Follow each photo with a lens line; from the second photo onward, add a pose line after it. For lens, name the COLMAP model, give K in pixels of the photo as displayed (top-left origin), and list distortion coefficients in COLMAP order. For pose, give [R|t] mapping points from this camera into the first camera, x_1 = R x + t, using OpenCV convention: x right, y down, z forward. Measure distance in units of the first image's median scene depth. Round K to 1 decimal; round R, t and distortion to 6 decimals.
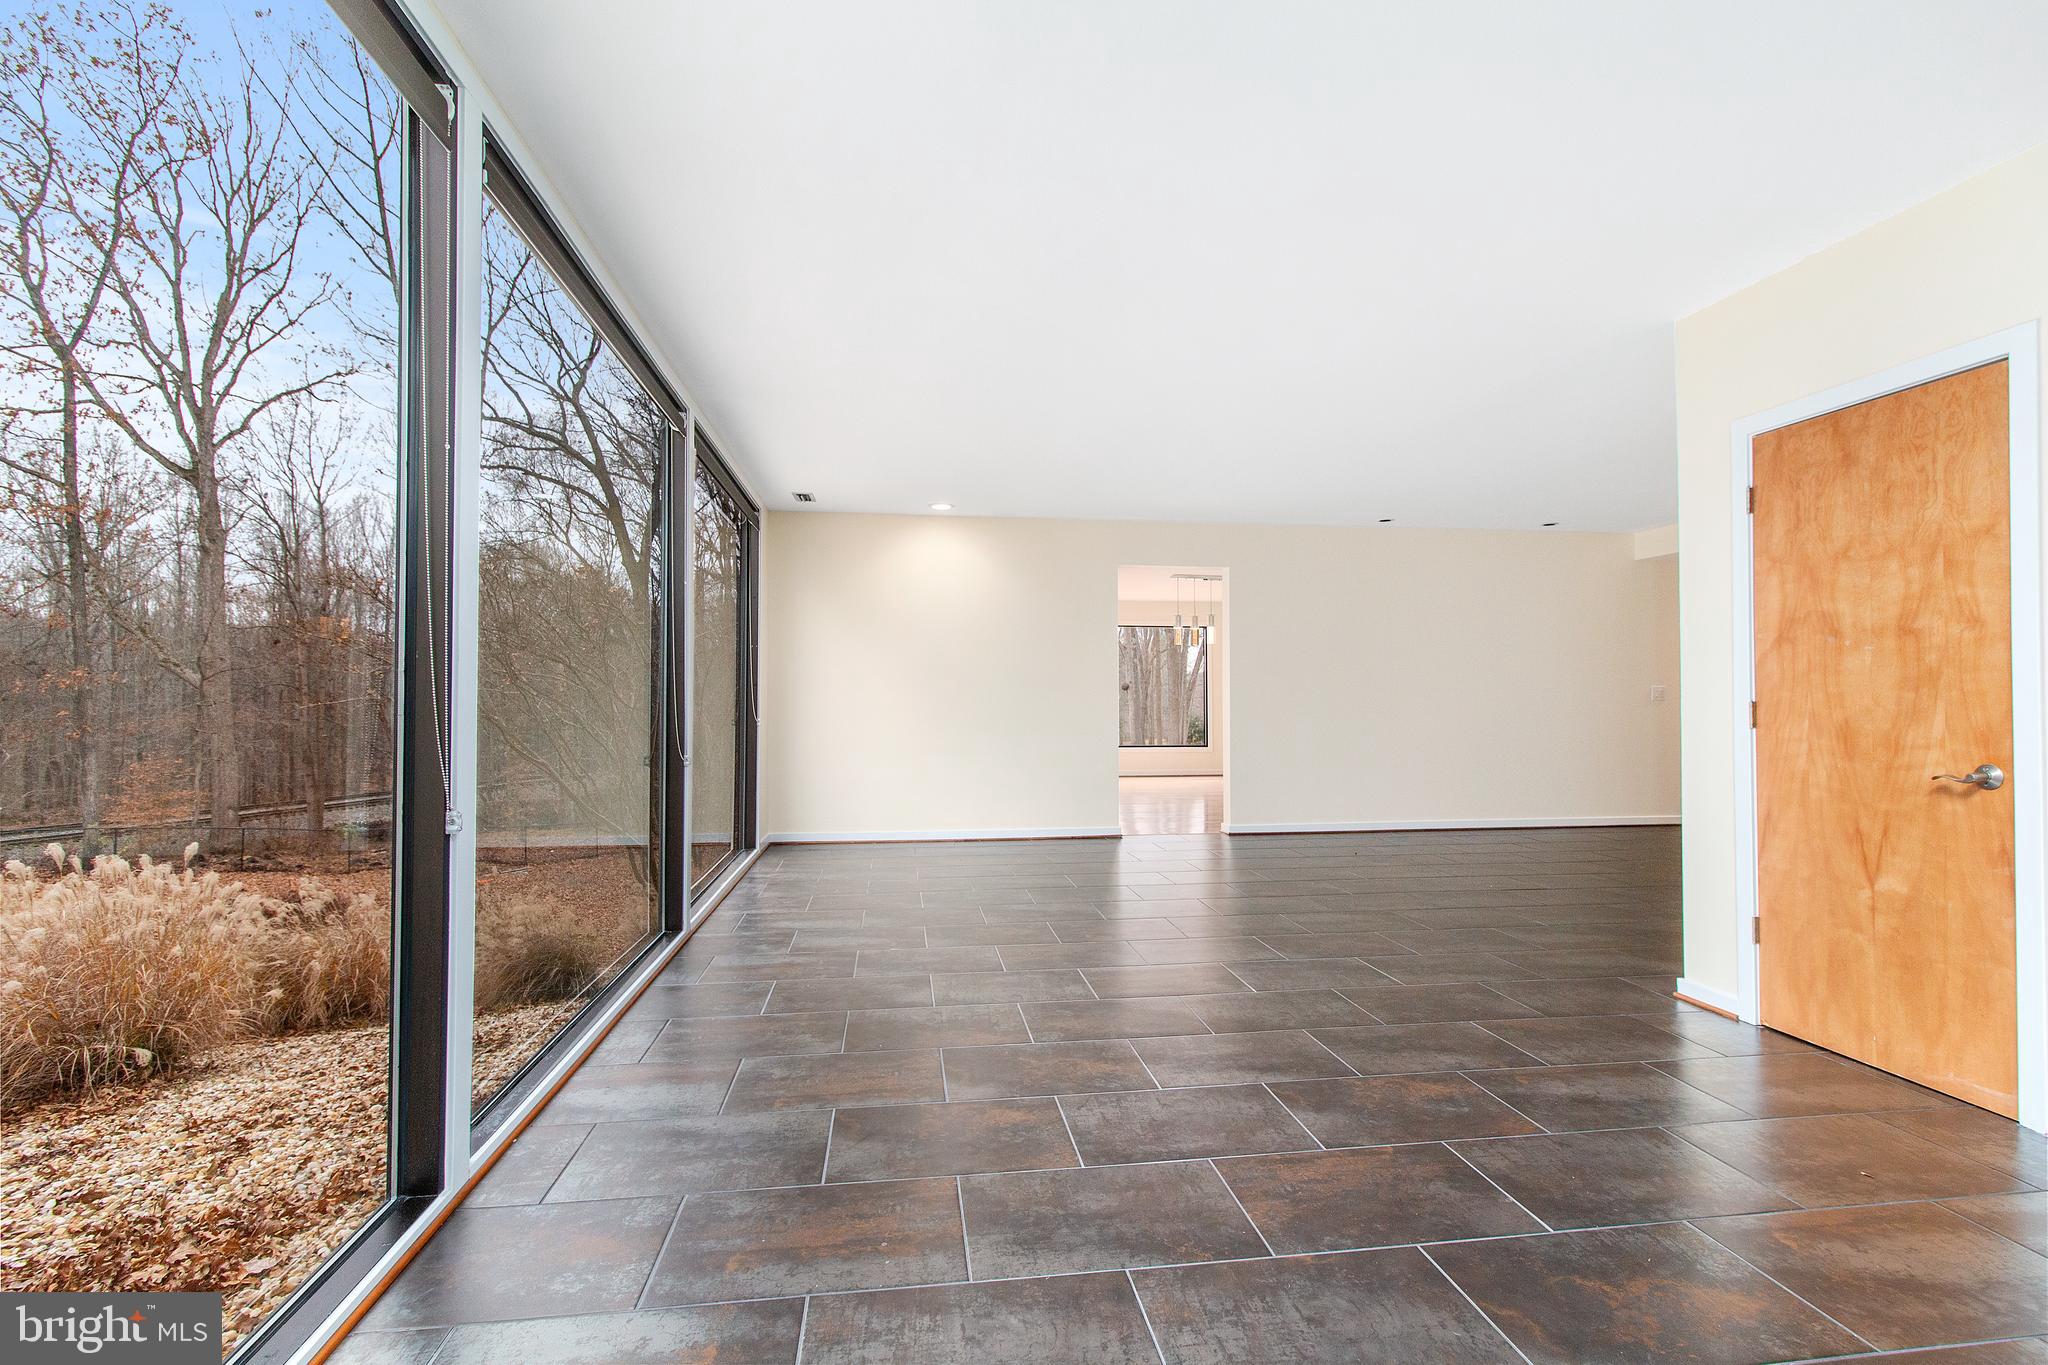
lens RADIAL K [[921.9, 0, 1026.8], [0, 921.9, 689.7], [0, 0, 1]] dist [-0.001693, -0.001091]
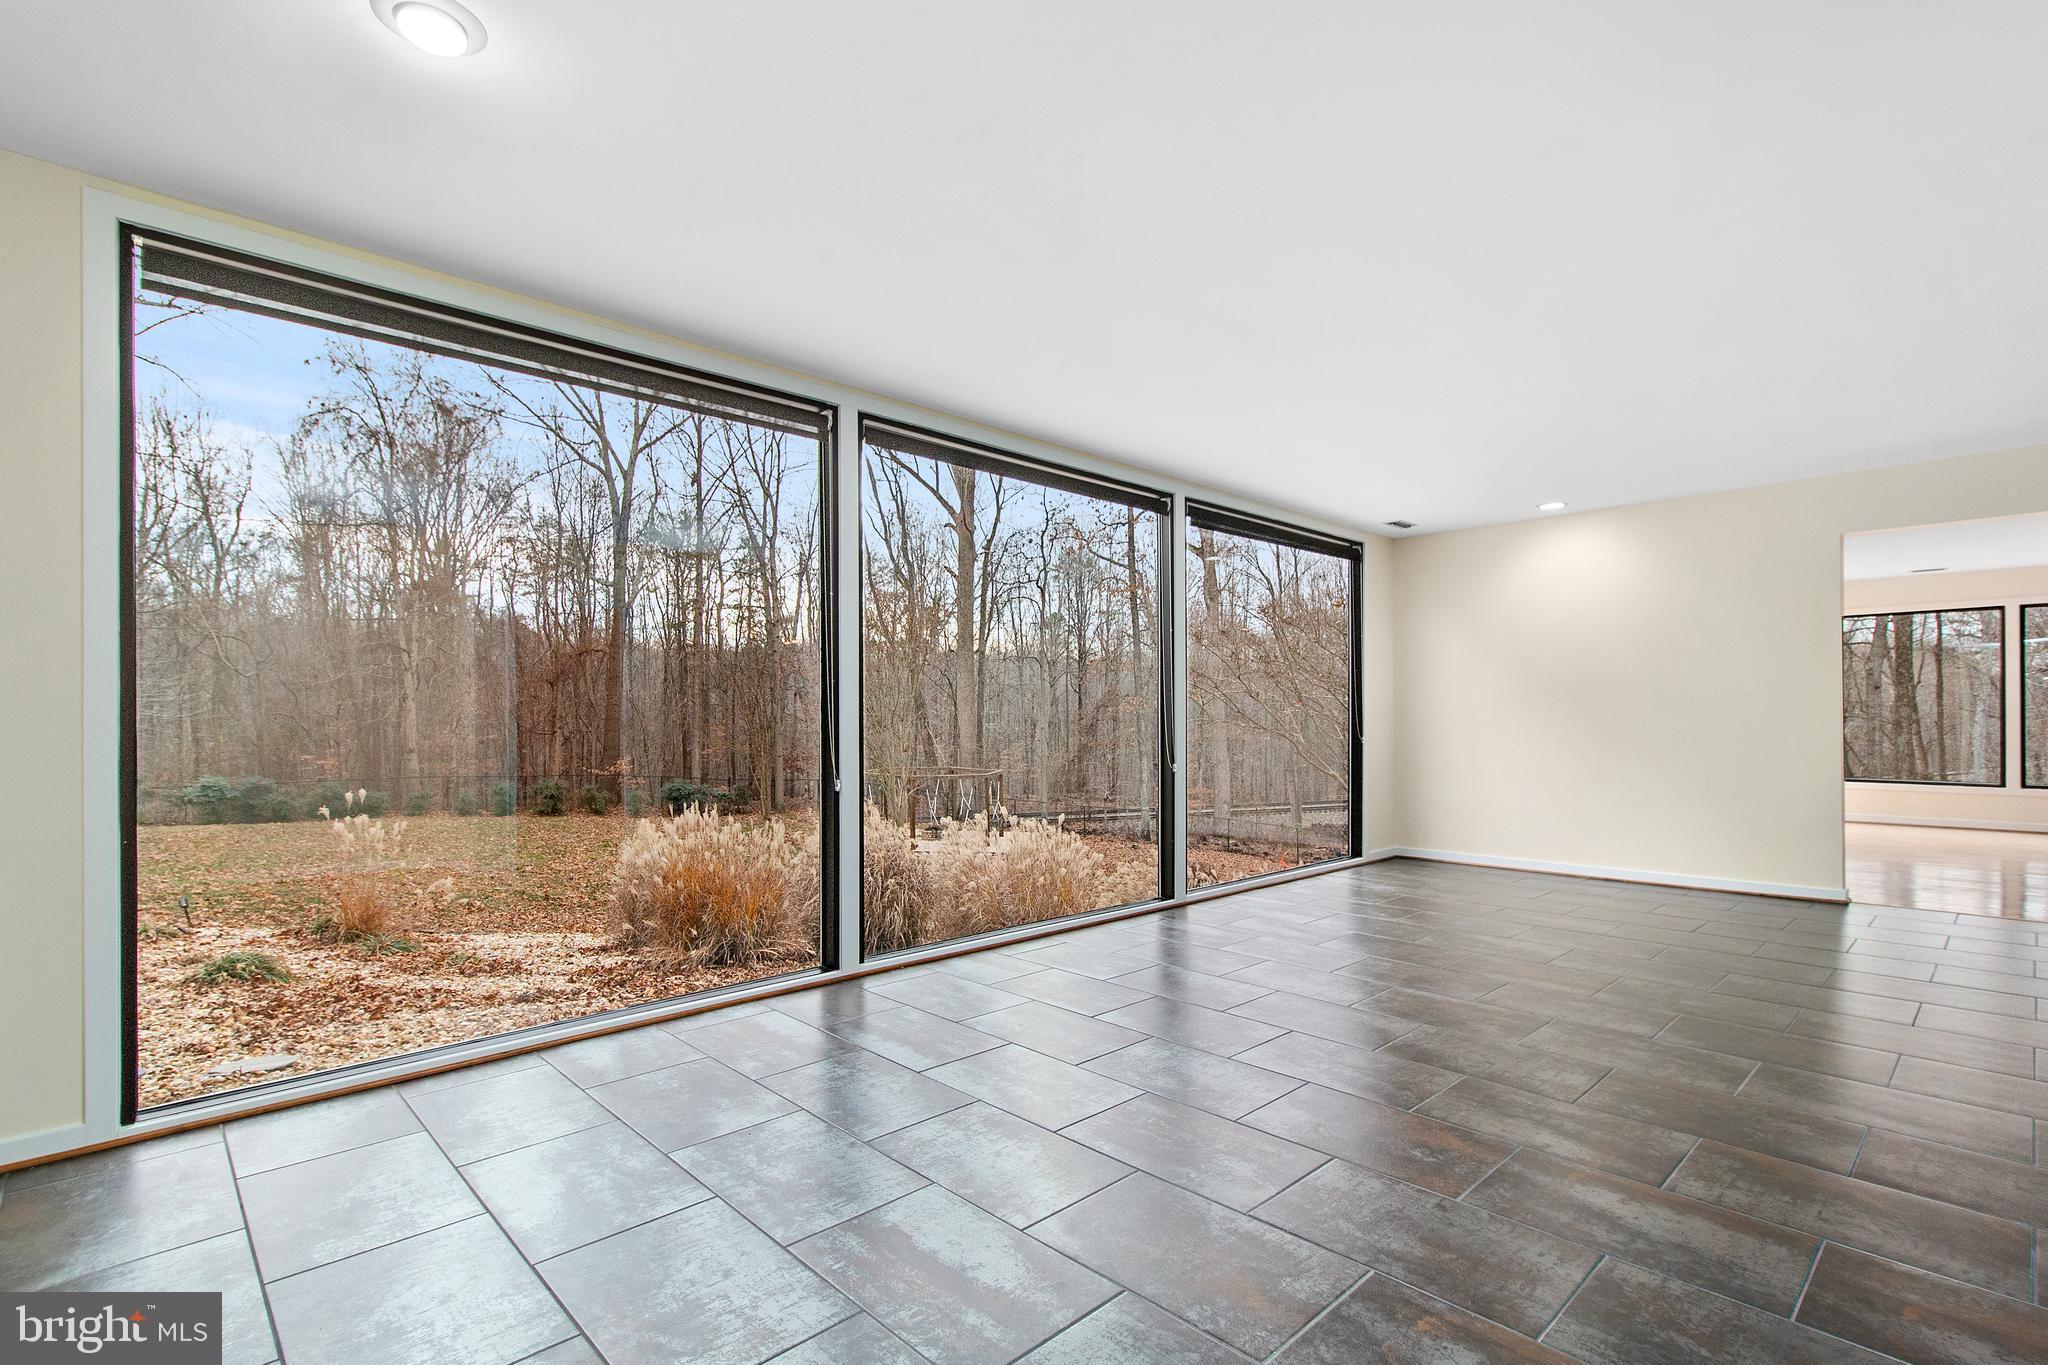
lens RADIAL K [[942.6, 0, 1030.1], [0, 942.6, 713.7], [0, 0, 1]] dist [0.000518, -0.000015]
pose [[0.575168, -0.011932, -0.817949, 0.364539], [0.018038, 0.999836, -0.001902, -0.001663], [0.817837, -0.013660, 0.575288, 0.041903]]
